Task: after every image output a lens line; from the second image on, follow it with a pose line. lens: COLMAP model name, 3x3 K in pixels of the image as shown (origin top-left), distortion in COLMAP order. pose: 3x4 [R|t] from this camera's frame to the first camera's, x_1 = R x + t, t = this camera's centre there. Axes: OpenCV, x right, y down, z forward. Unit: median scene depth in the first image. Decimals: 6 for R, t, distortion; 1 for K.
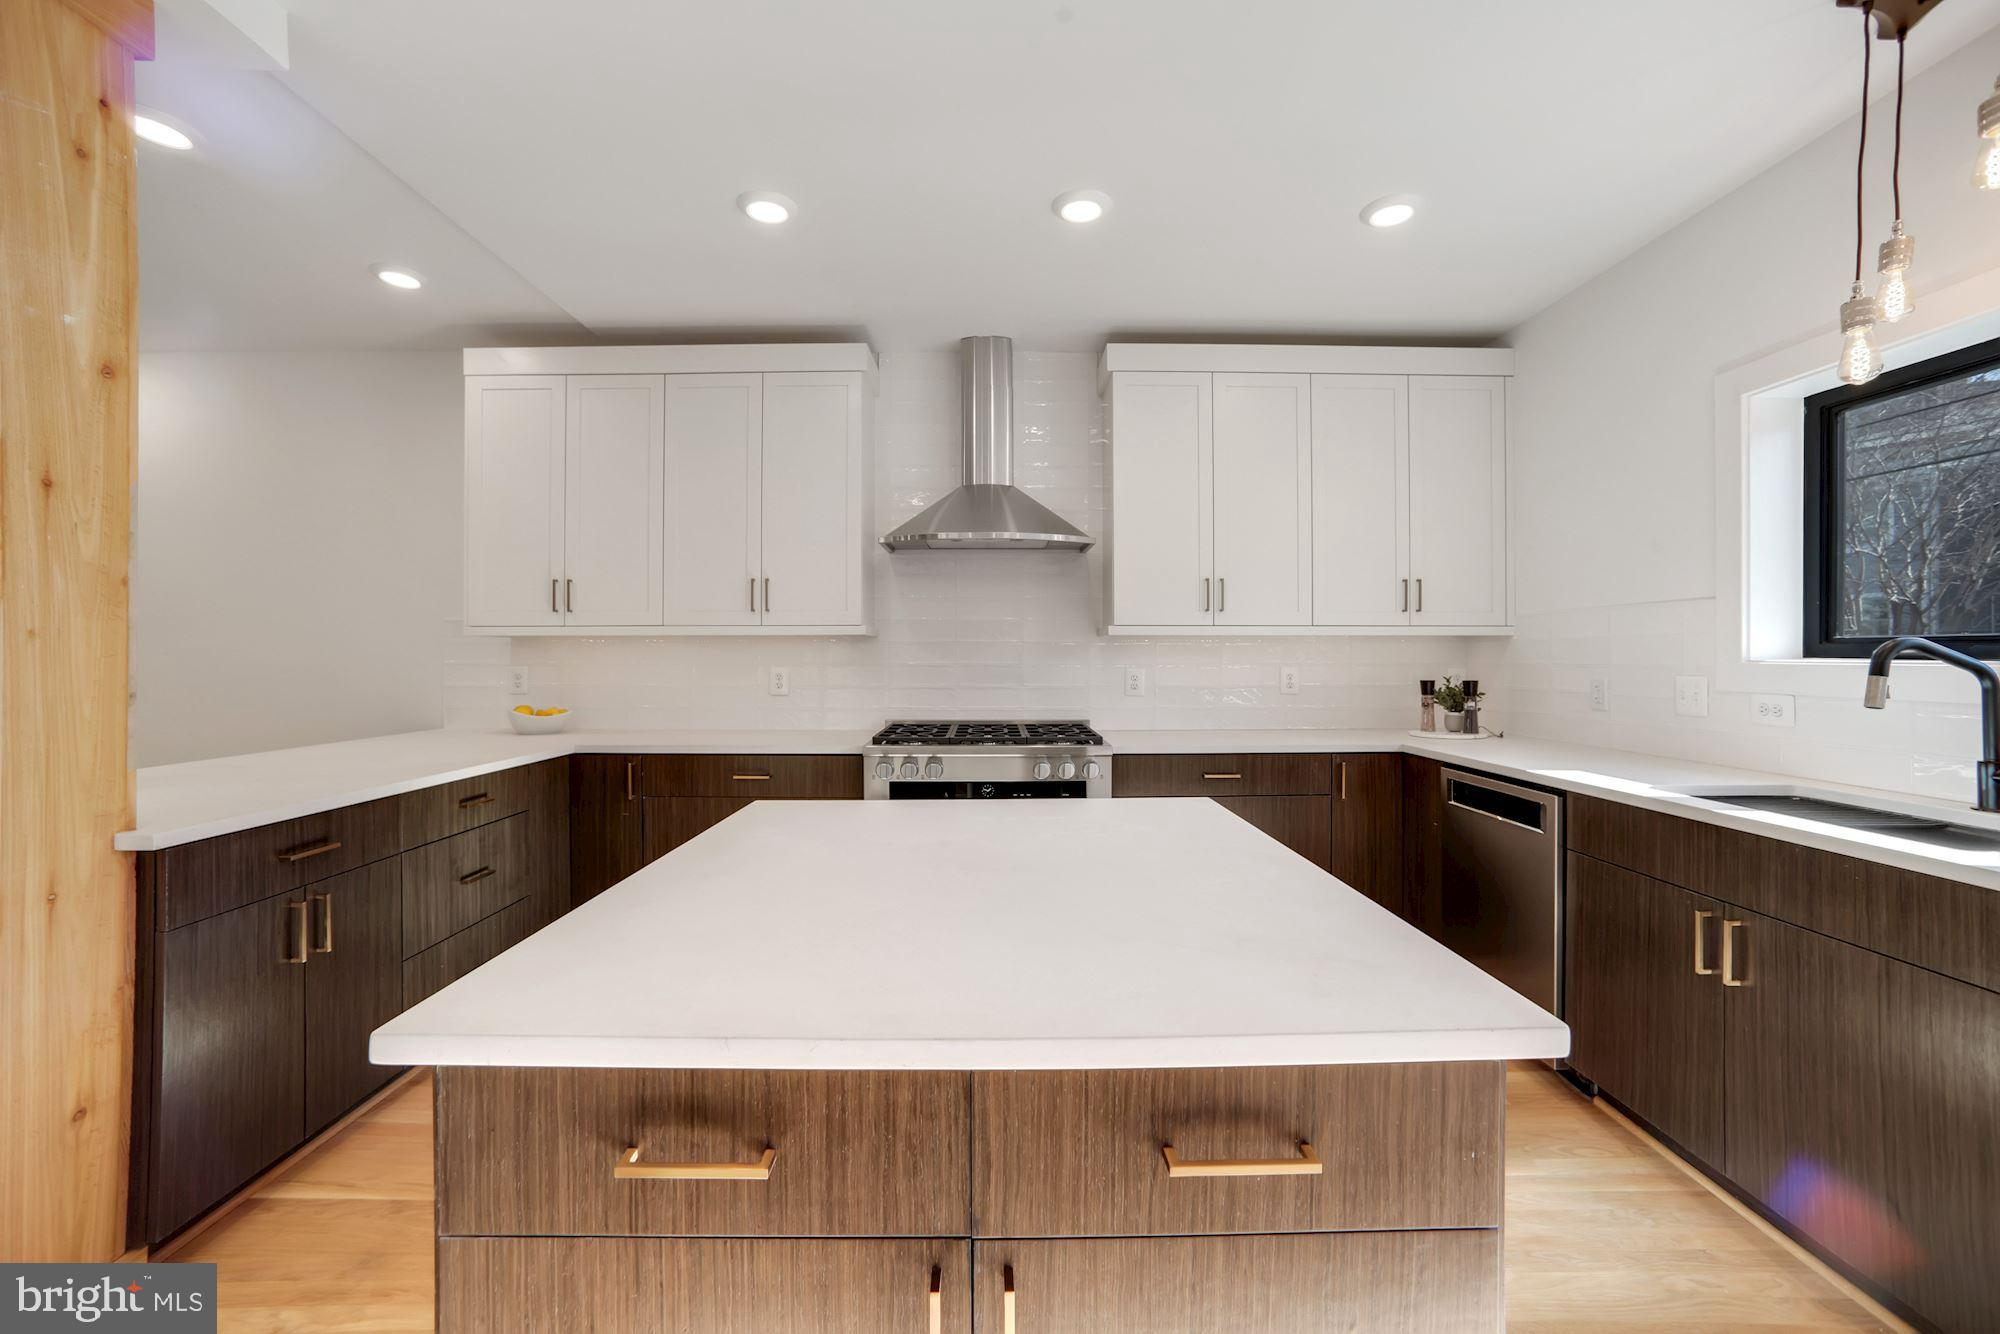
lens RADIAL K [[790.8, 0, 1000.0], [0, 790.8, 667.0], [0, 0, 1]] dist [-0.053053, 0.025825]
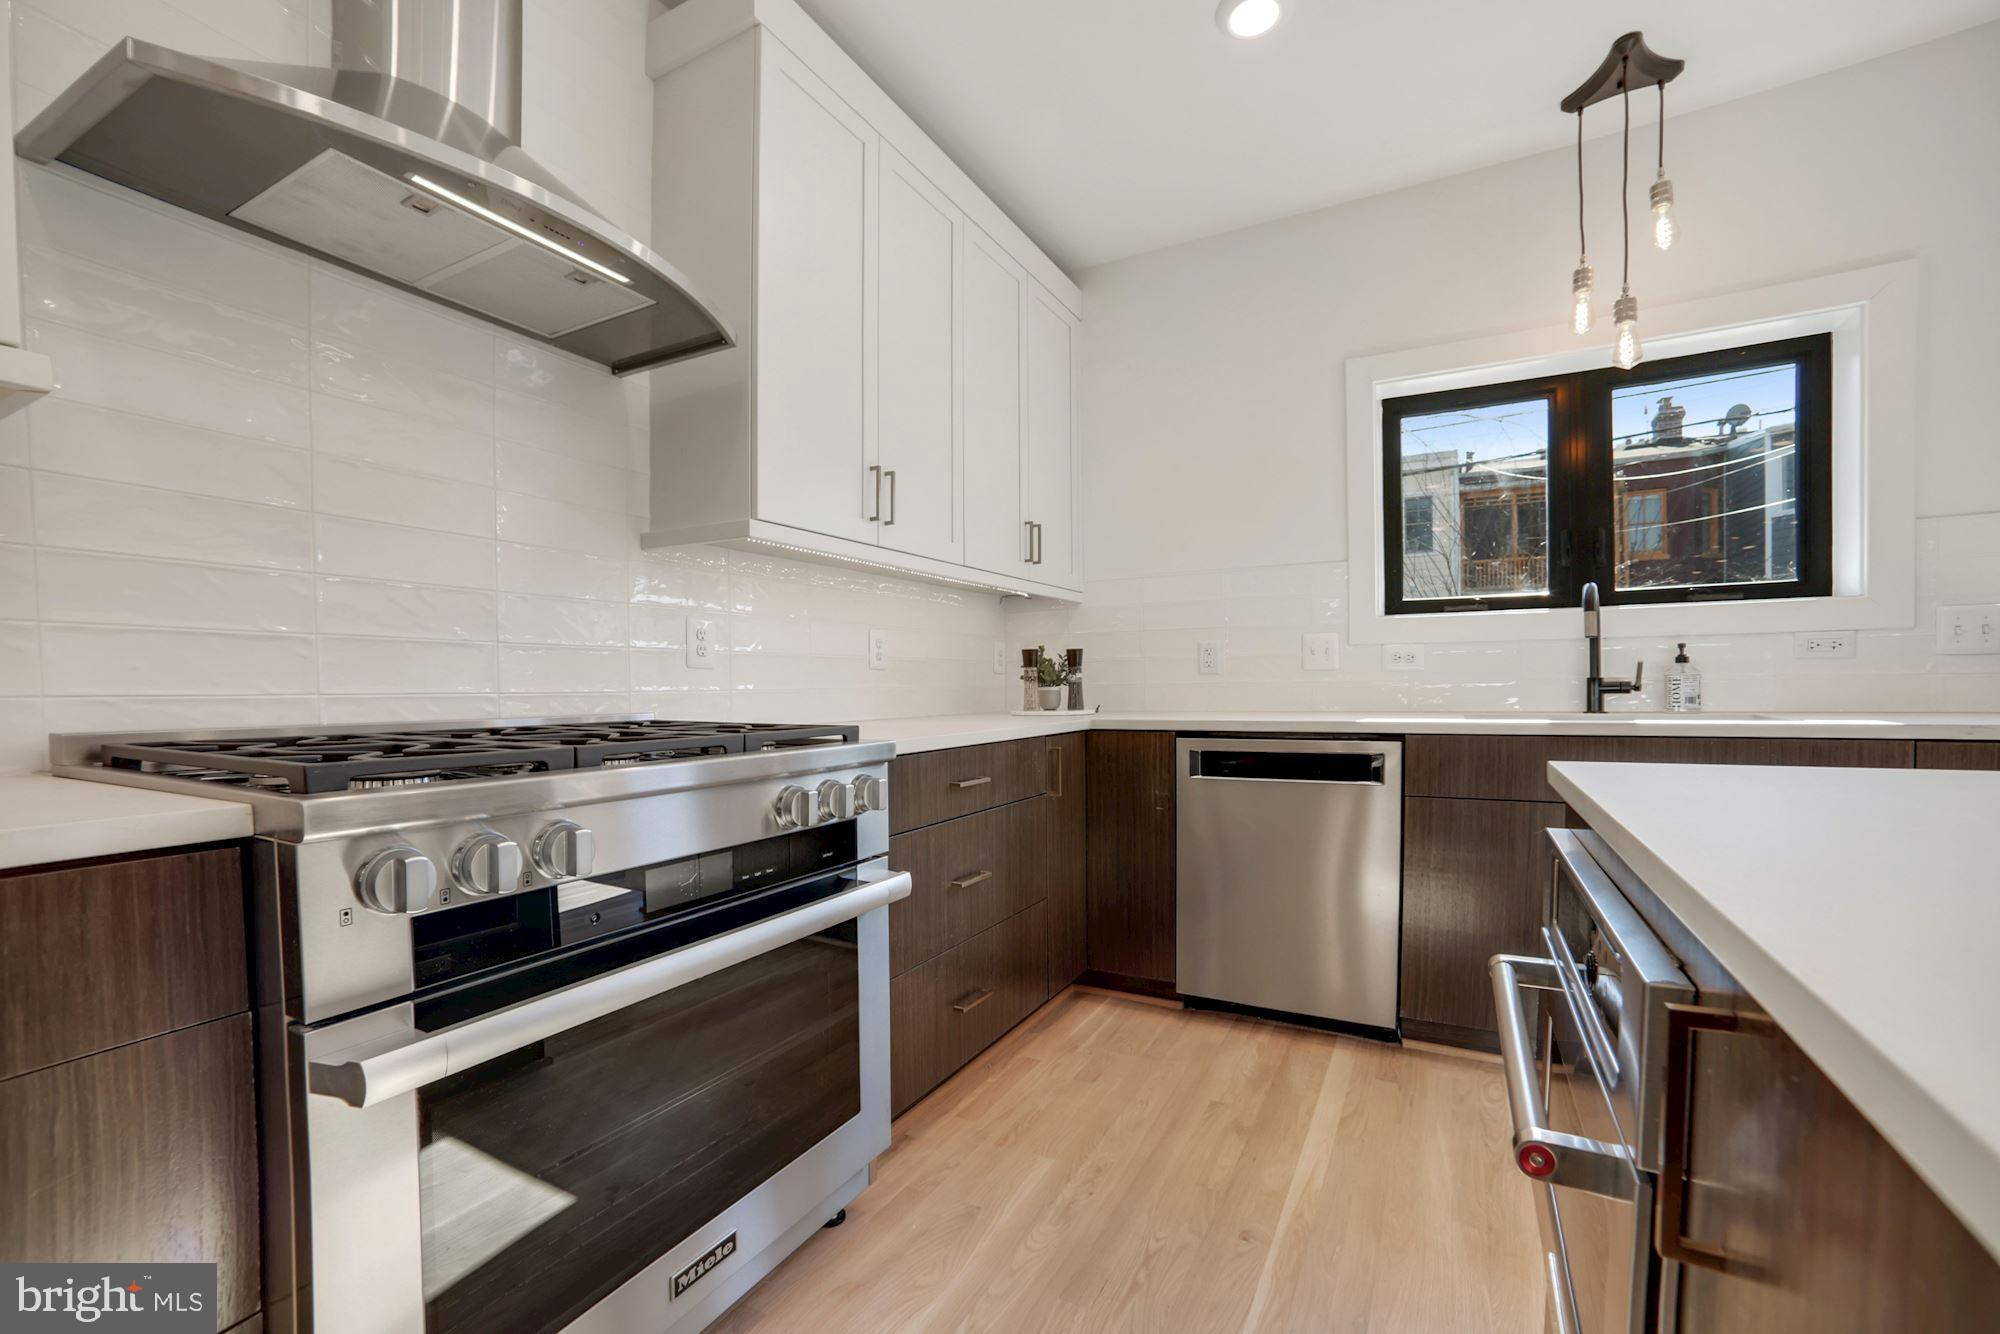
lens RADIAL K [[838.6, 0, 997.2], [0, 838.6, 716.3], [0, 0, 1]] dist [-0.020361, -0.000125]
pose [[0.483191, -0.030040, 0.874999, -0.391918], [0.018387, 0.999539, 0.024162, 0.100308], [-0.875322, 0.004414, 0.483521, 0.905215]]
